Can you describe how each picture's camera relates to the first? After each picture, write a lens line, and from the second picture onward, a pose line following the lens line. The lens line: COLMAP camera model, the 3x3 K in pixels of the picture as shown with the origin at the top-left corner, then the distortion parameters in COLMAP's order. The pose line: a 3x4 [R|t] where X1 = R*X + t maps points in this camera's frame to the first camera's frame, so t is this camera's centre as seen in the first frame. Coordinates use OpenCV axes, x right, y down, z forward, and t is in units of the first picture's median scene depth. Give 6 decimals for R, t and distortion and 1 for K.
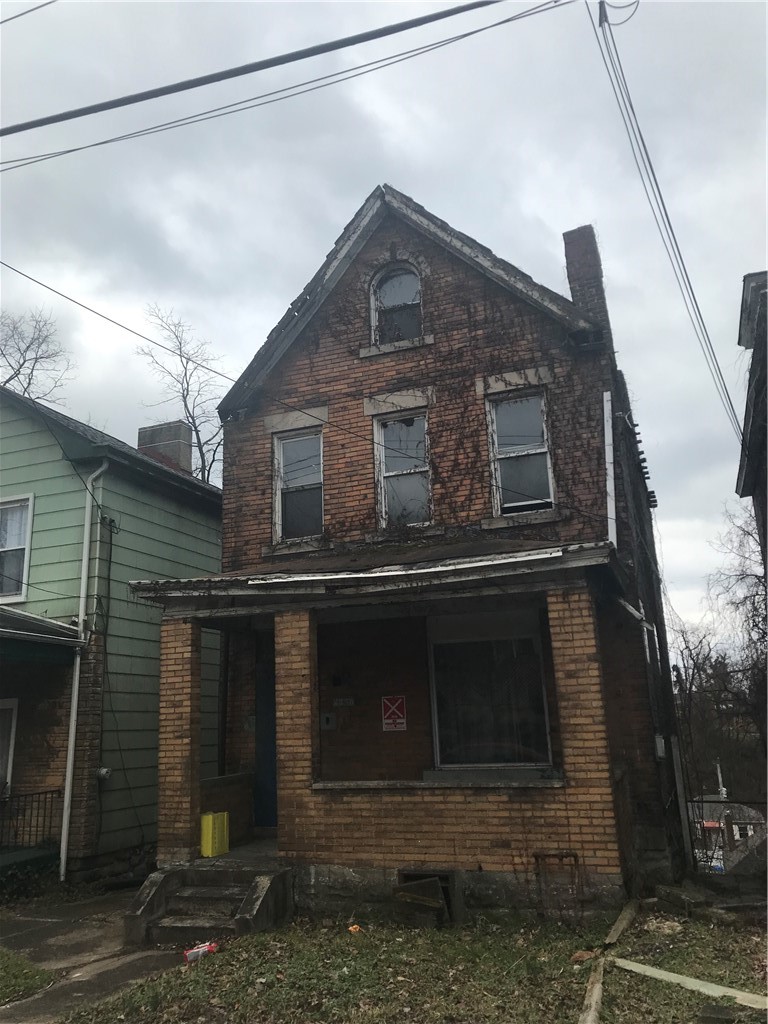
lens RADIAL K [[829.6, 0, 384.0], [0, 829.6, 512.0], [0, 0, 1]] dist [0.137411, -0.432488]
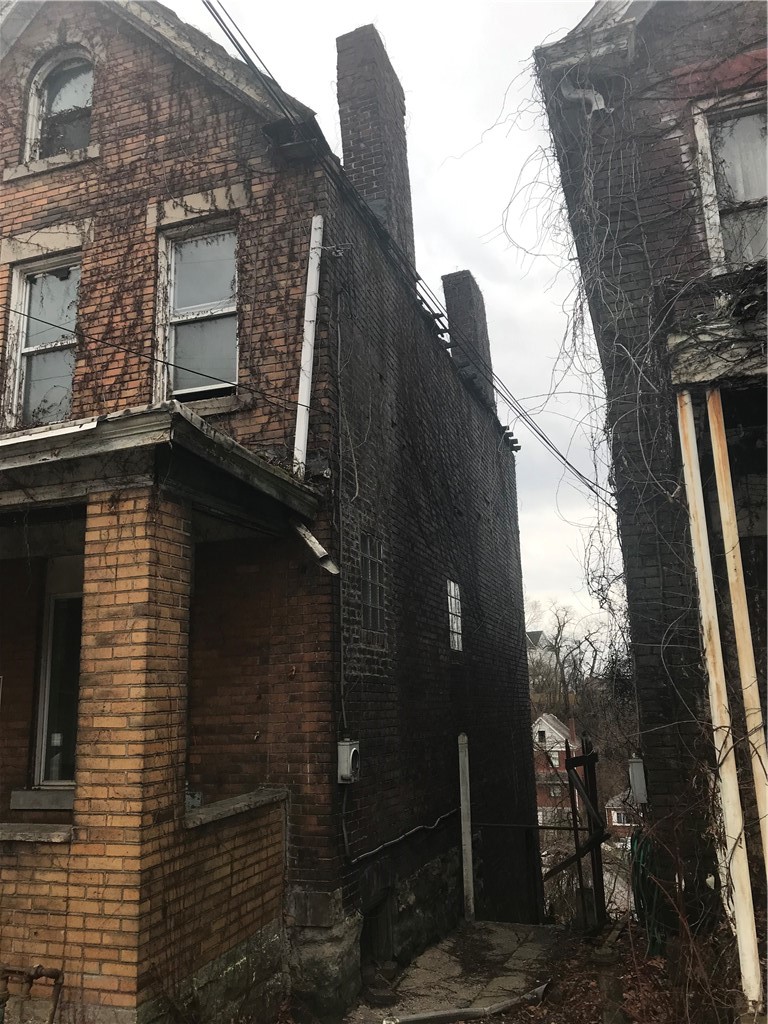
lens RADIAL K [[821.5, 0, 407.6], [0, 821.5, 517.2], [0, 0, 1]] dist [0.015036, -0.007658]
pose [[0.999134, 0.019244, 0.036889, 0.308760], [-0.020085, 0.999543, 0.022582, 0.073103], [-0.036437, -0.023303, 0.999064, 0.340046]]
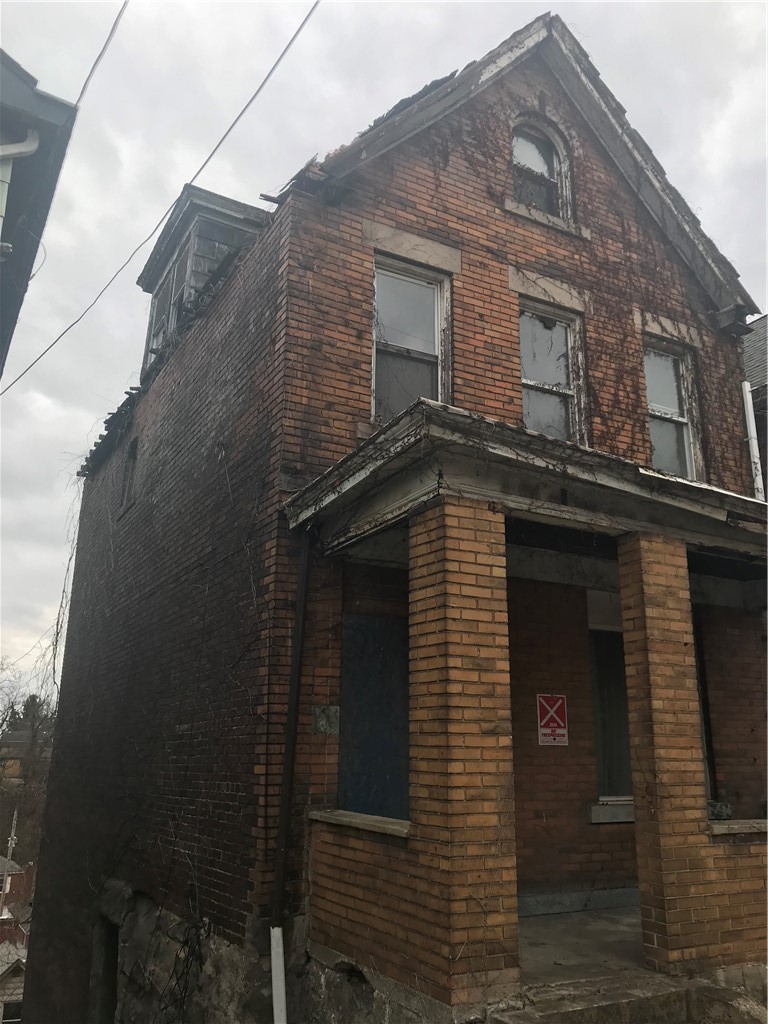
lens RADIAL K [[840.5, 0, 384.0], [0, 840.5, 512.0], [0, 0, 1]] dist [0.015004, -0.003208]
pose [[0.655793, 0.250666, 0.712111, -0.587666], [-0.214050, 0.966296, -0.143019, 0.200850], [-0.723960, -0.058637, 0.687345, 0.631097]]
